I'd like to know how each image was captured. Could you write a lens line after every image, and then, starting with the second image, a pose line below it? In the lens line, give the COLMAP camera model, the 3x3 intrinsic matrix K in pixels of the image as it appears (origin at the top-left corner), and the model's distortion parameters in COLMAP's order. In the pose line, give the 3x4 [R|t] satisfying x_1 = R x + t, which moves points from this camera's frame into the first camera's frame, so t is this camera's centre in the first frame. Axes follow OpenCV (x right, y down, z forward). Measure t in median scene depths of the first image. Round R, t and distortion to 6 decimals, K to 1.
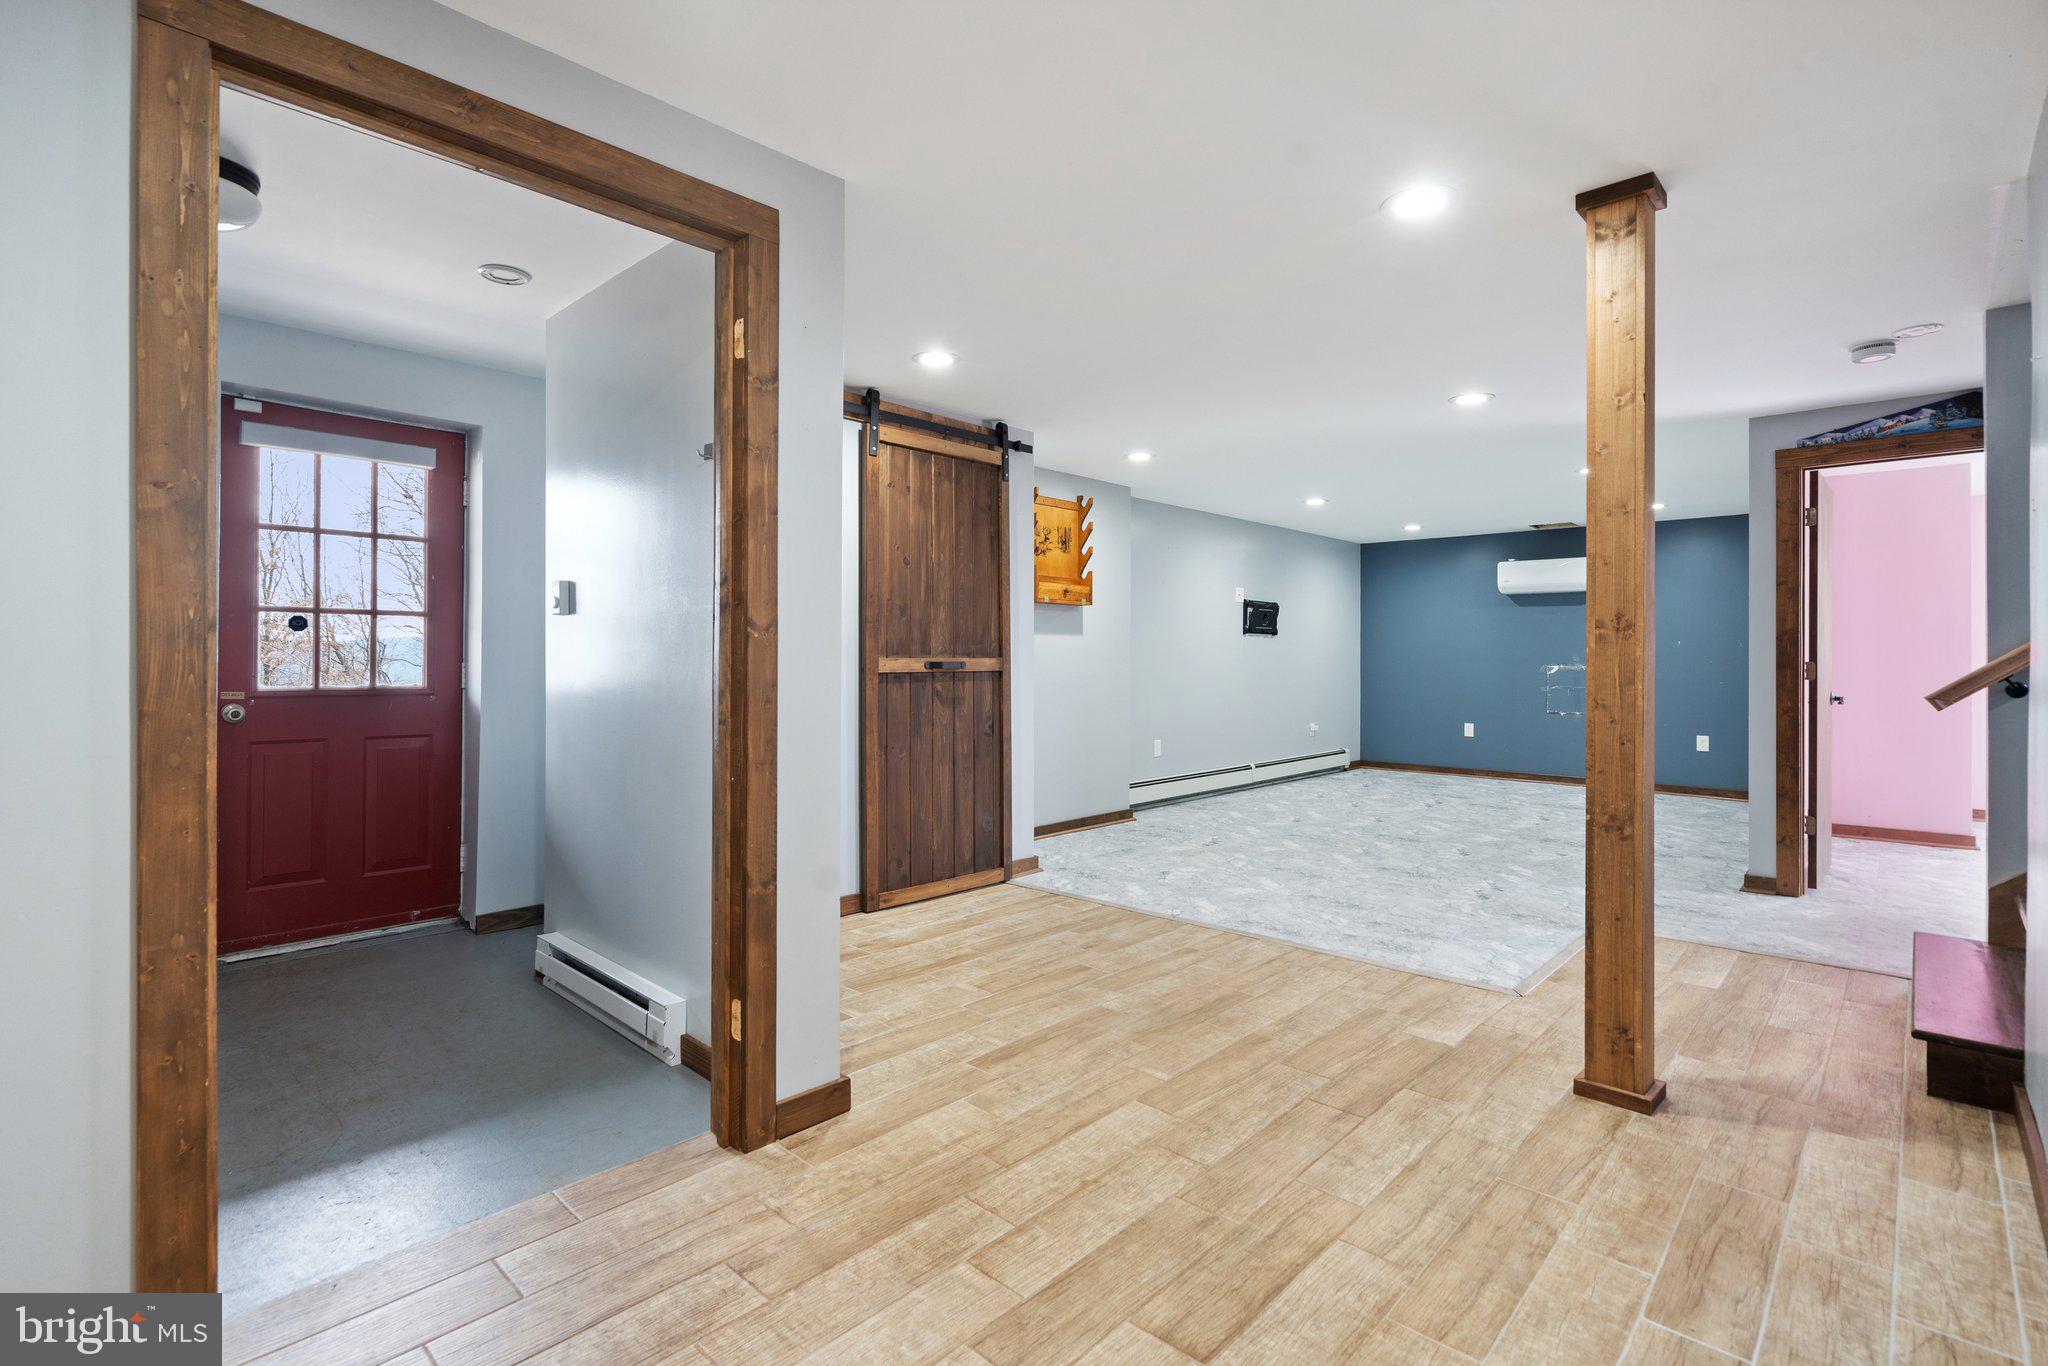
lens RADIAL K [[956.6, 0, 1012.6], [0, 956.6, 660.3], [0, 0, 1]] dist [-0.001227, -0.000357]
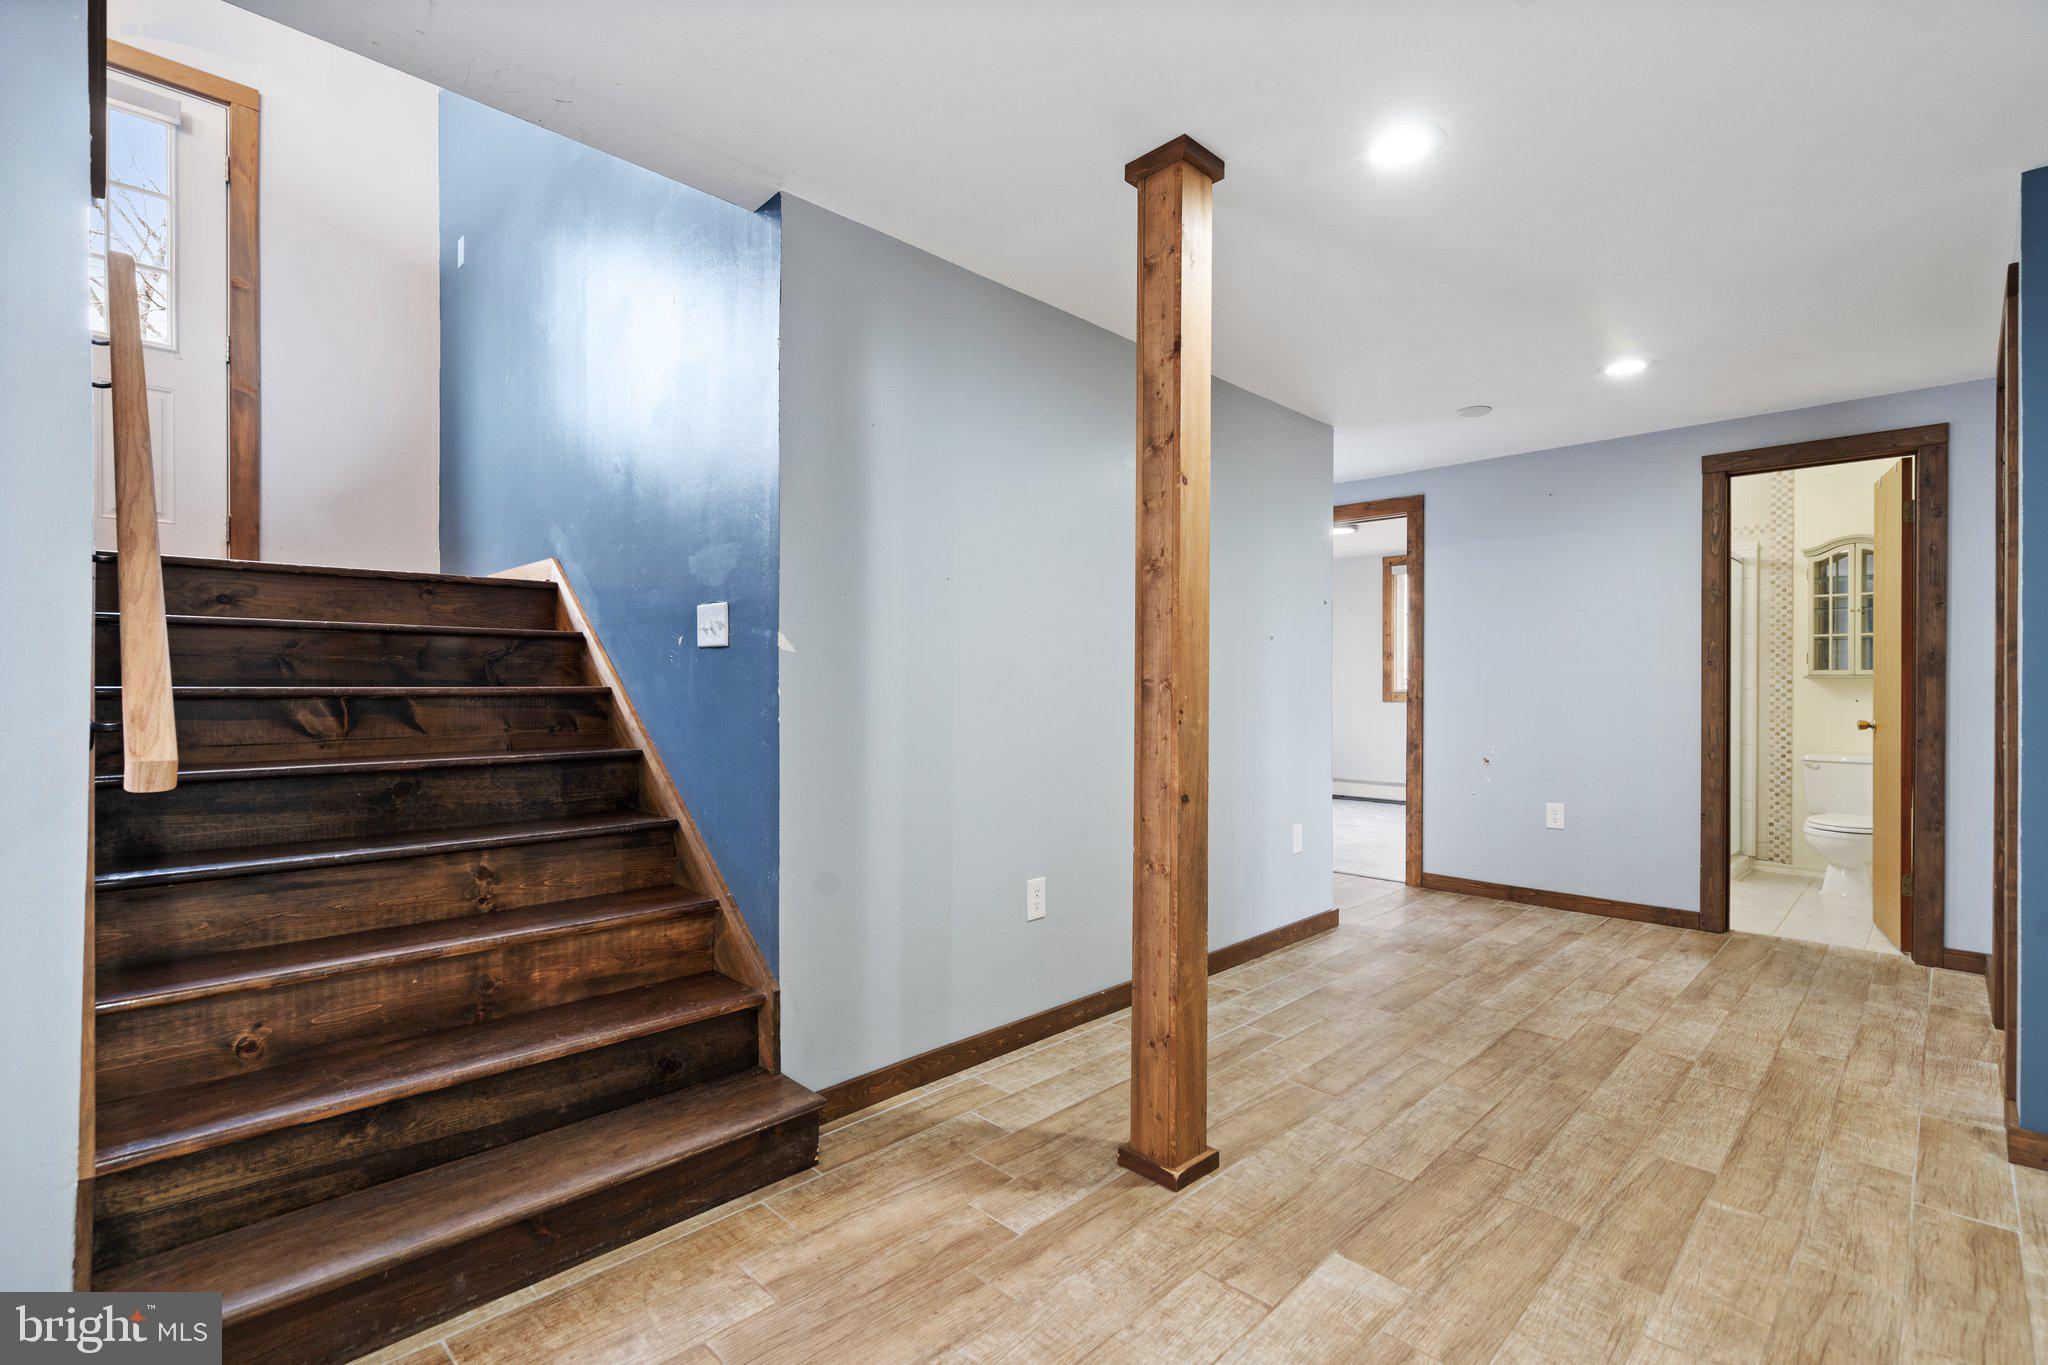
lens RADIAL K [[944.1, 0, 1008.9], [0, 944.1, 675.0], [0, 0, 1]] dist [-0.000417, -0.000110]
pose [[-0.999598, -0.004485, 0.027980, 0.801493], [-0.004781, 0.999933, -0.010519, 0.006424], [-0.027931, -0.010649, -0.999553, 1.991867]]
